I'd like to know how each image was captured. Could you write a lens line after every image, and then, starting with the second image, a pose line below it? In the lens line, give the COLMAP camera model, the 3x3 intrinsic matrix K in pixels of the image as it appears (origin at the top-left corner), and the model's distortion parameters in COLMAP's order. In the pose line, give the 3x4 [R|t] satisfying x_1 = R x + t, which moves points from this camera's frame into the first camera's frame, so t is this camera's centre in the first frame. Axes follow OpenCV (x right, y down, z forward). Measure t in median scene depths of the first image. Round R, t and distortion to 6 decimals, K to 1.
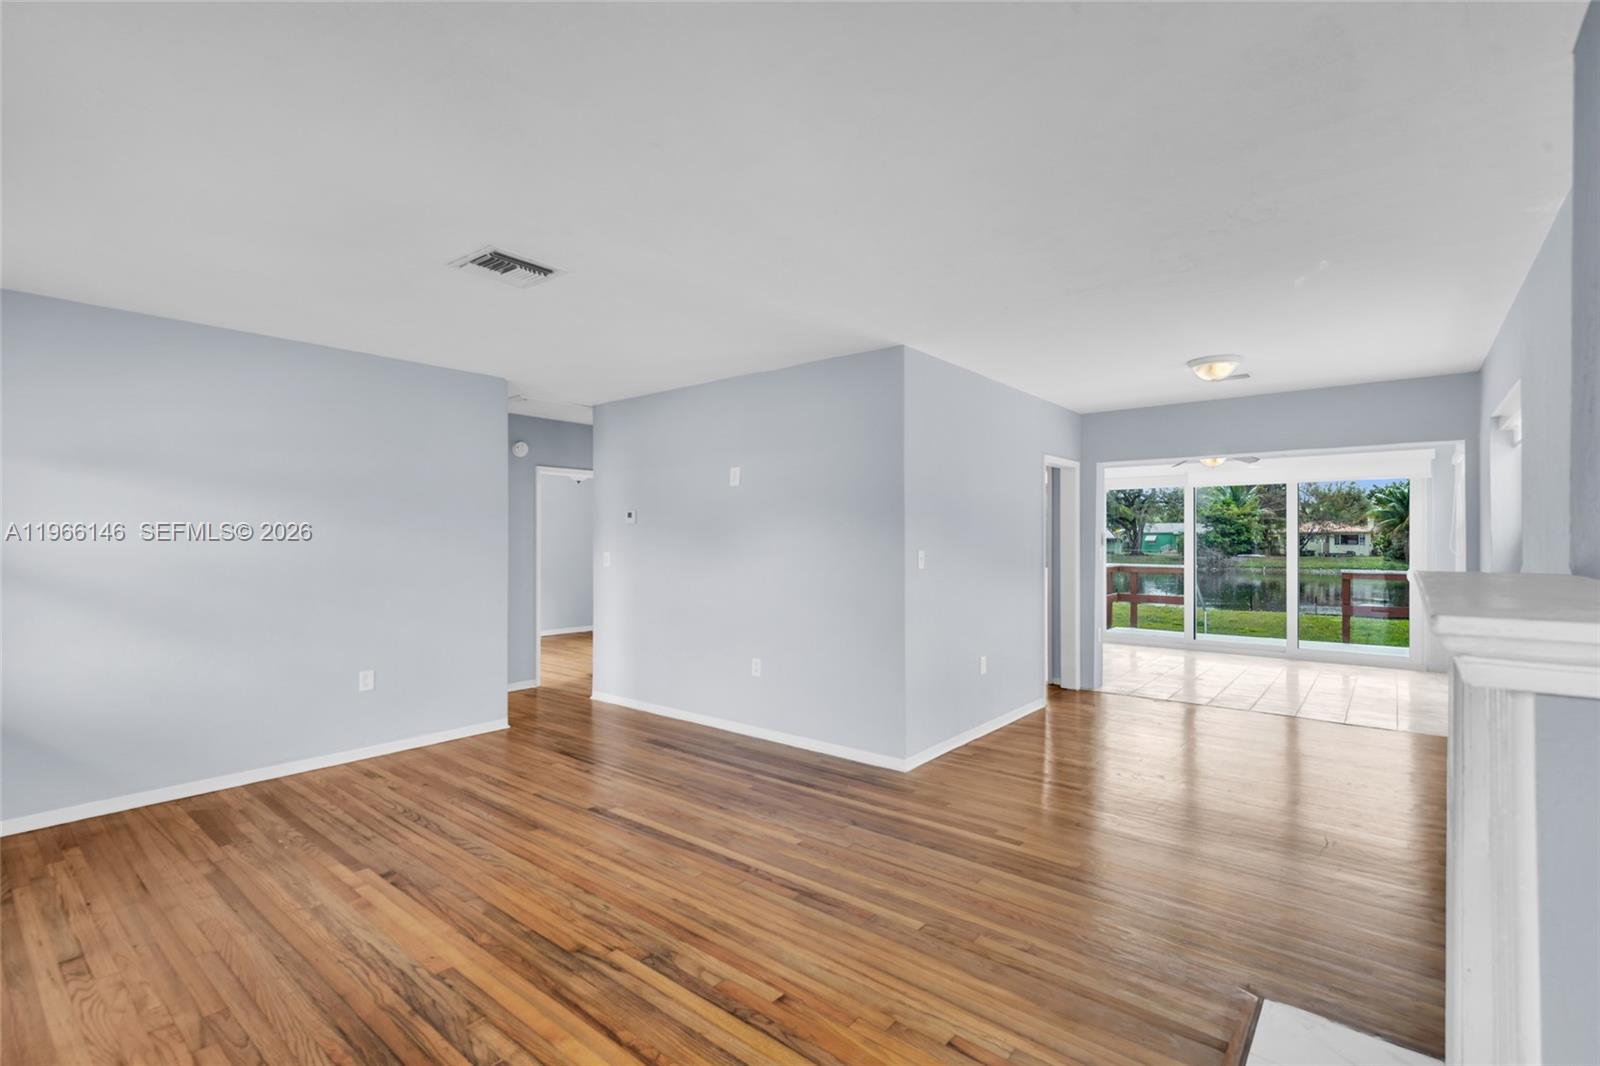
lens RADIAL K [[736.1, 0, 800.6], [0, 736.1, 532.5], [0, 0, 1]] dist [0.004003, 0.000684]
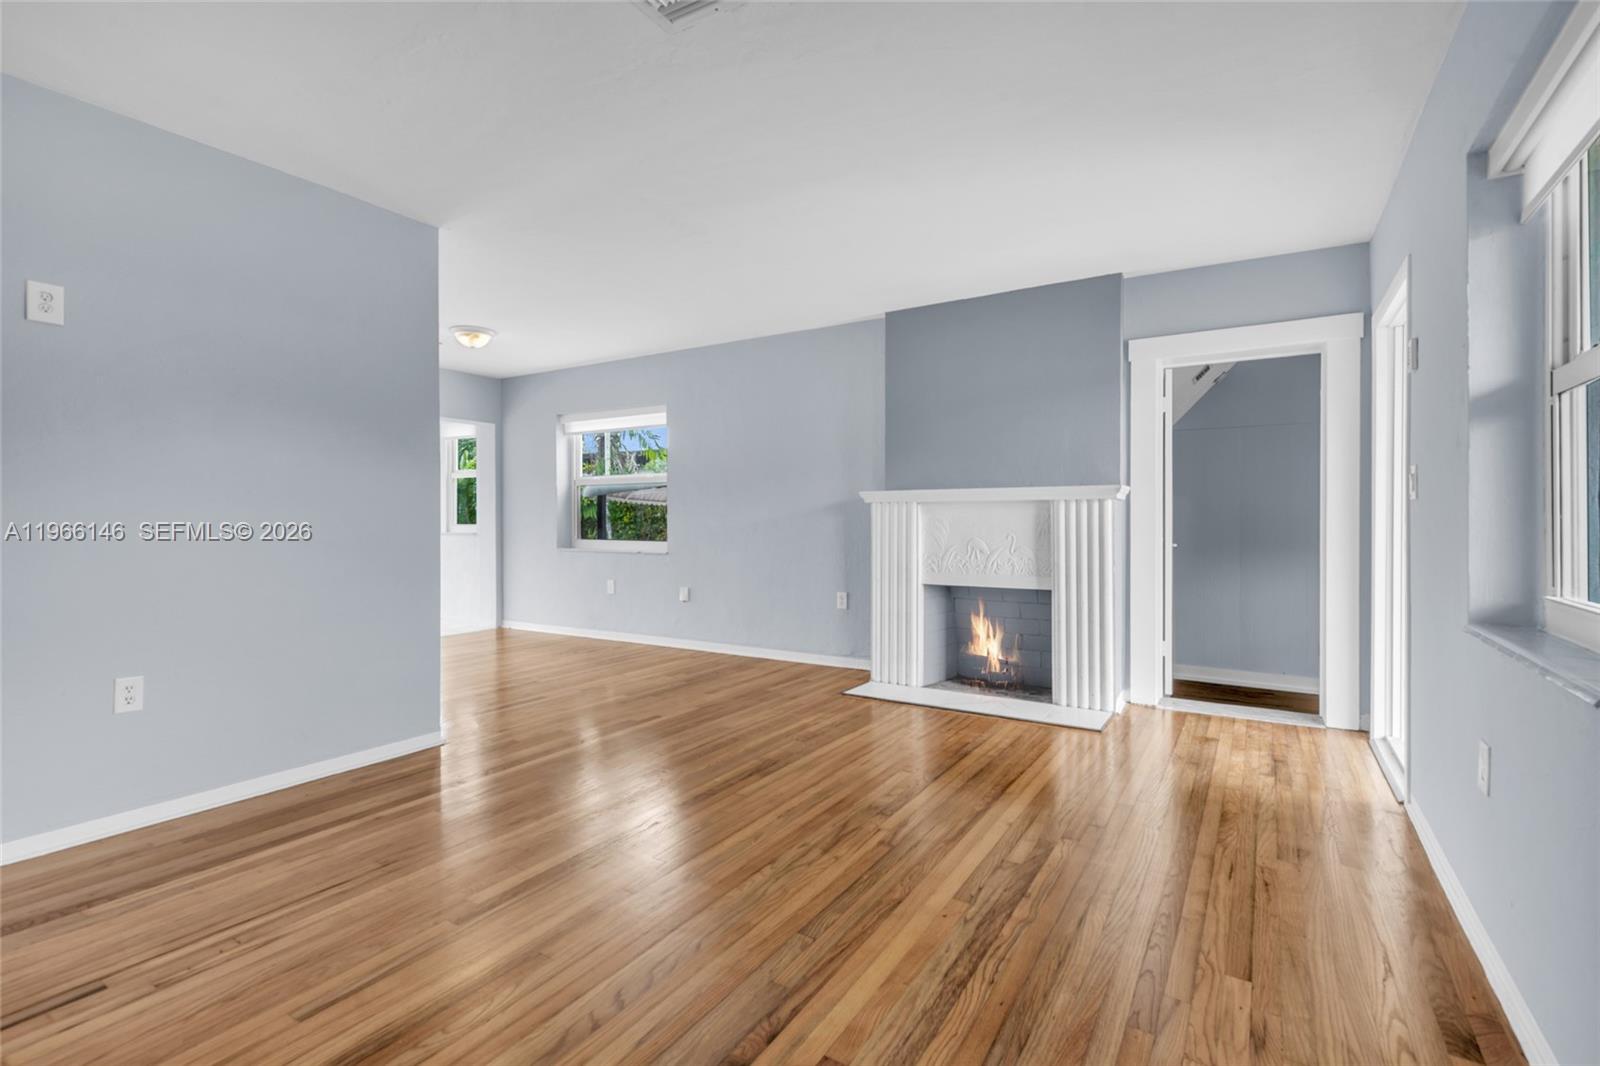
lens RADIAL K [[721.2, 0, 796.3], [0, 721.2, 518.0], [0, 0, 1]] dist [0.001376, 0.000698]
pose [[-0.115618, -0.003326, 0.993288, -0.820712], [-0.009288, 0.999954, 0.002268, 0.072220], [-0.993250, -0.008963, -0.115643, 0.798145]]
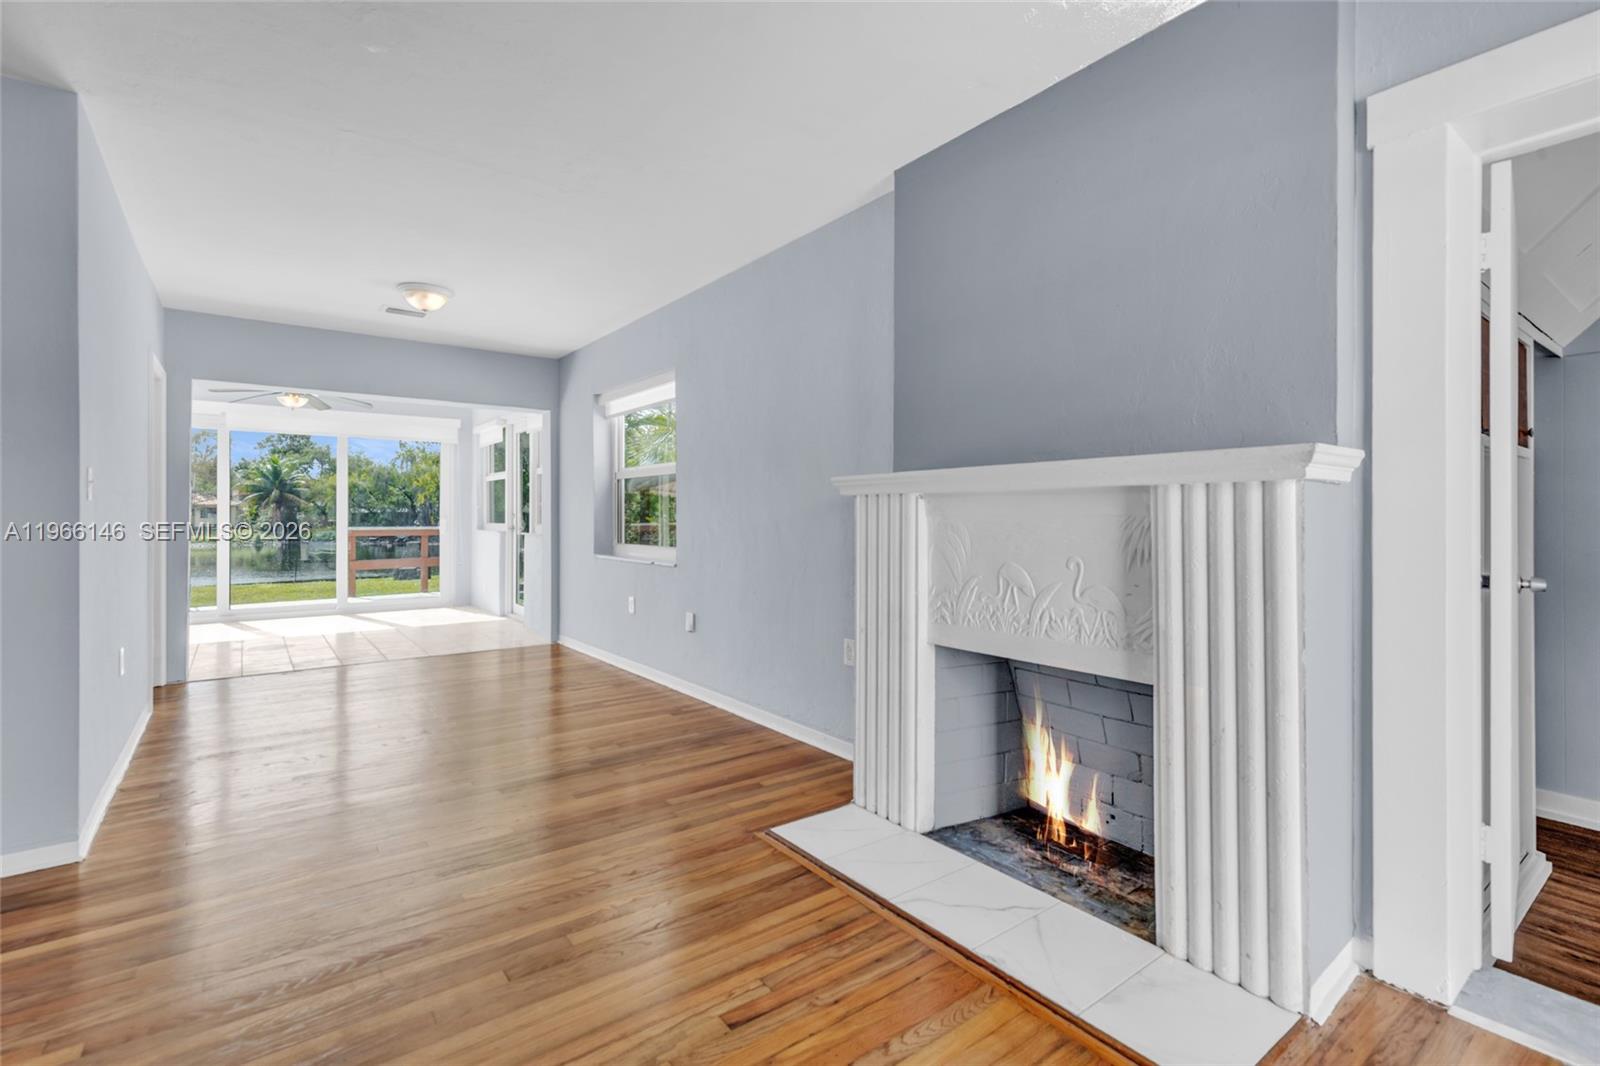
lens RADIAL K [[723.6, 0, 794.1], [0, 723.6, 513.1], [0, 0, 1]] dist [0.001494, 0.000618]
pose [[0.241691, -0.000473, 0.970353, -0.299626], [-0.007747, 0.999967, 0.002417, 0.063677], [-0.970322, -0.008102, 0.241679, 0.394140]]
